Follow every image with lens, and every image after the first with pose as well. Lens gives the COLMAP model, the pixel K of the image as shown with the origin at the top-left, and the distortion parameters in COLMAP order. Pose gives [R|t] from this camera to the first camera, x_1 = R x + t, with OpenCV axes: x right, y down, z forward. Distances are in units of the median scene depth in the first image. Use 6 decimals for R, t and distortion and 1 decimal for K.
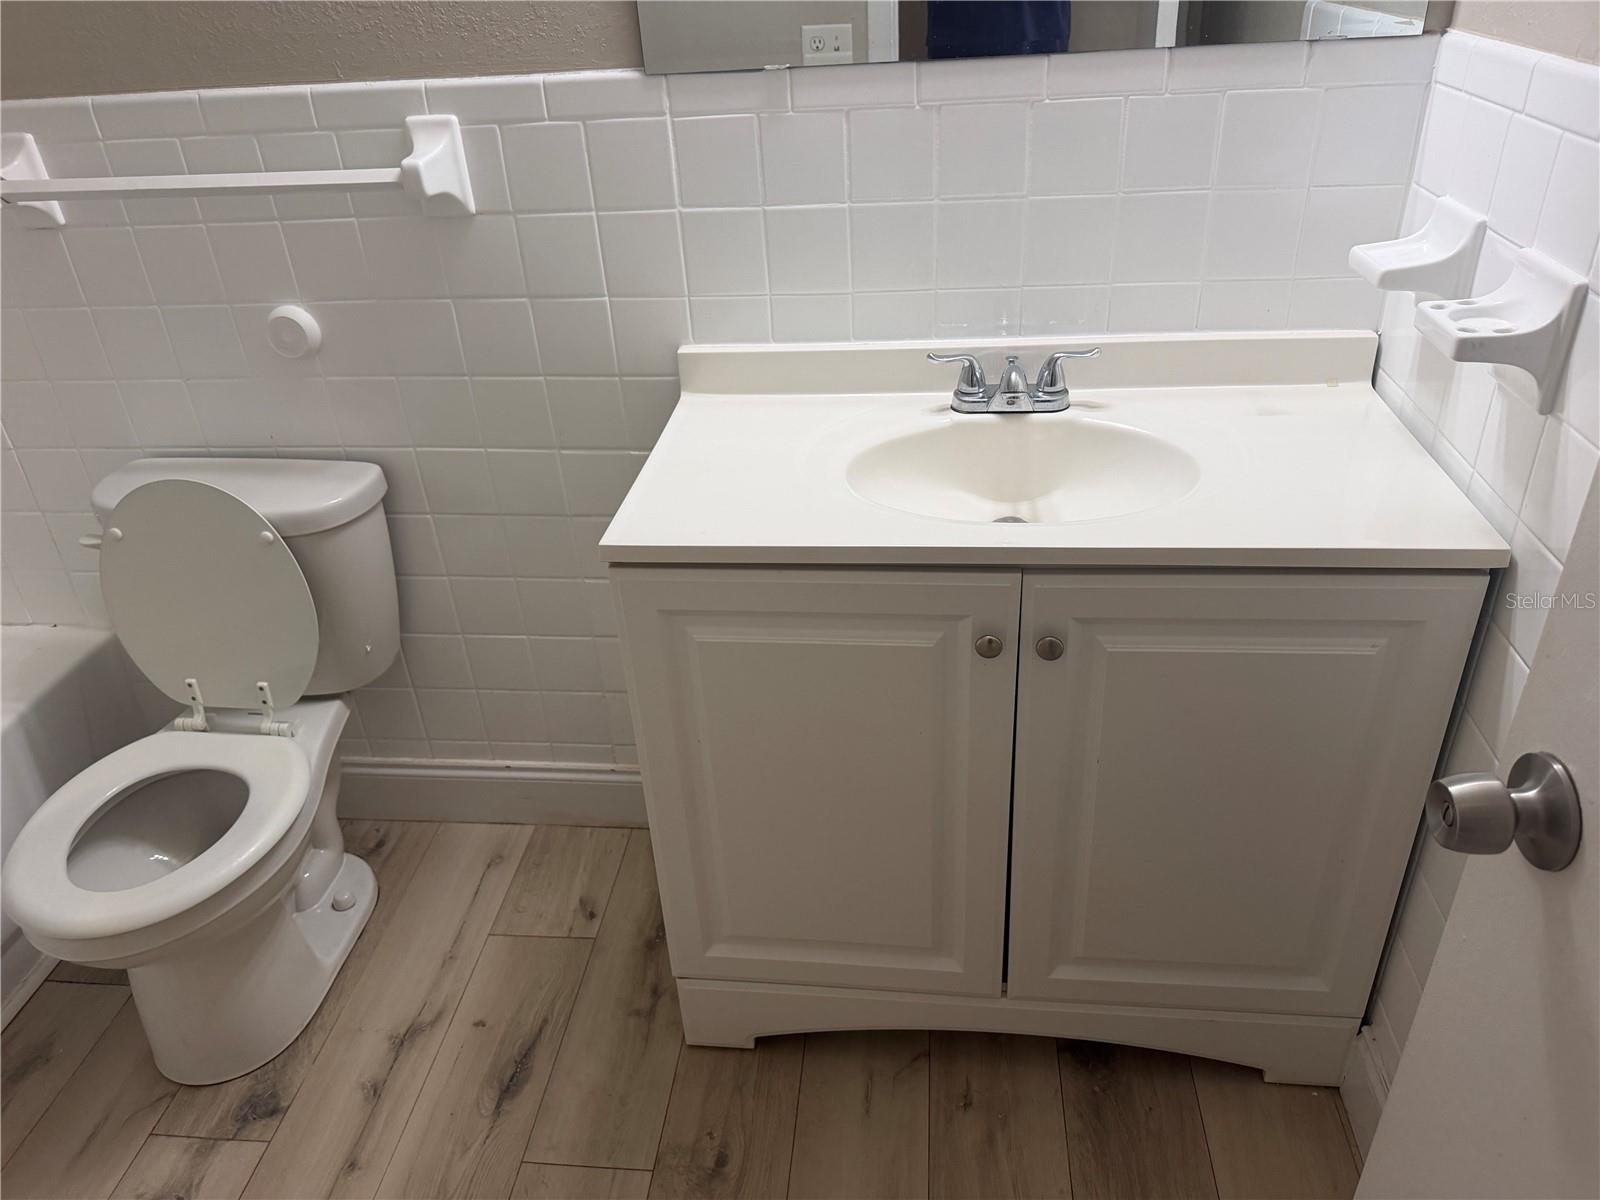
lens RADIAL K [[1123.9, 0, 801.1], [0, 1123.9, 605.0], [0, 0, 1]] dist [-0.010340, -0.004721]
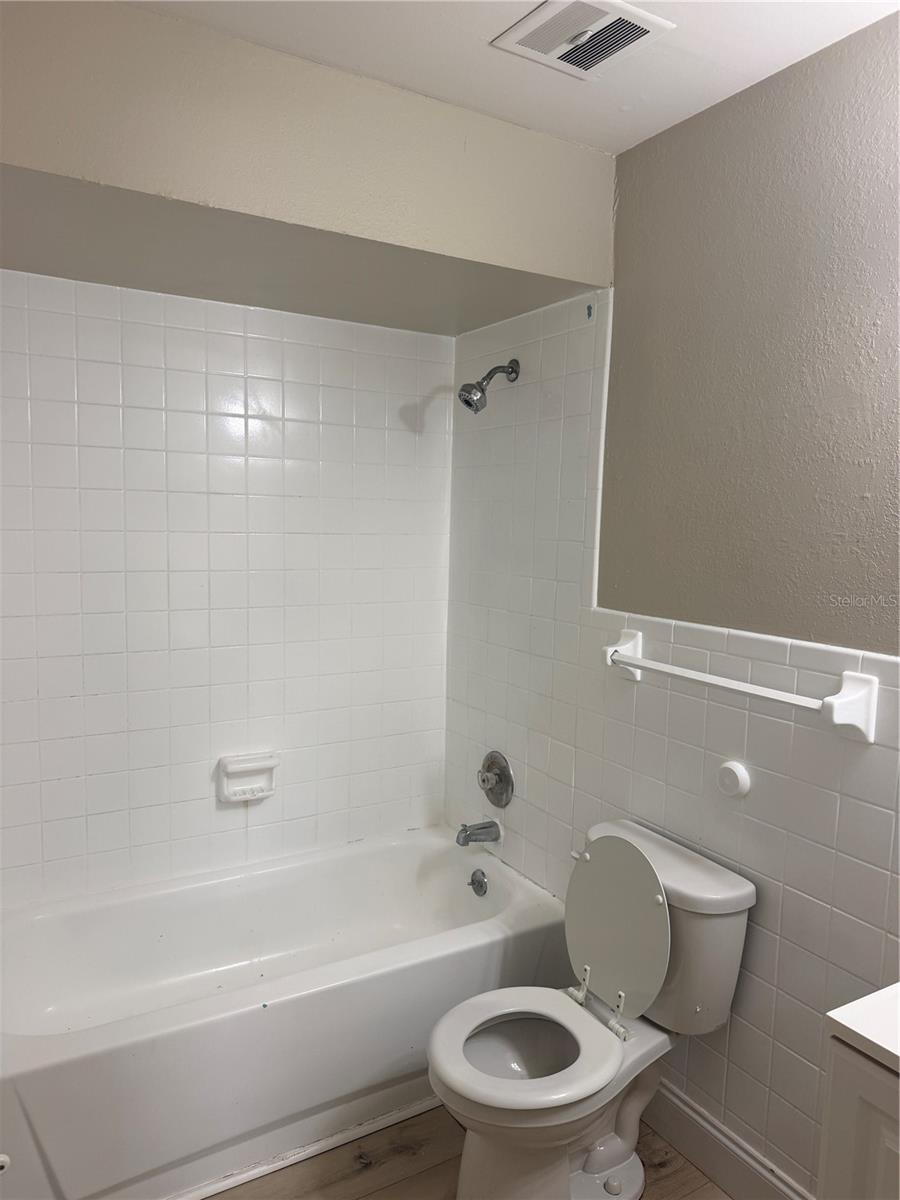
lens RADIAL K [[842.9, 0, 452.9], [0, 842.9, 601.9], [0, 0, 1]] dist [-0.010340, -0.004721]
pose [[0.613387, 0.151517, -0.775112, 0.151576], [-0.463419, 0.863762, -0.197881, -0.050595], [0.639531, 0.480580, 0.600036, -0.029875]]
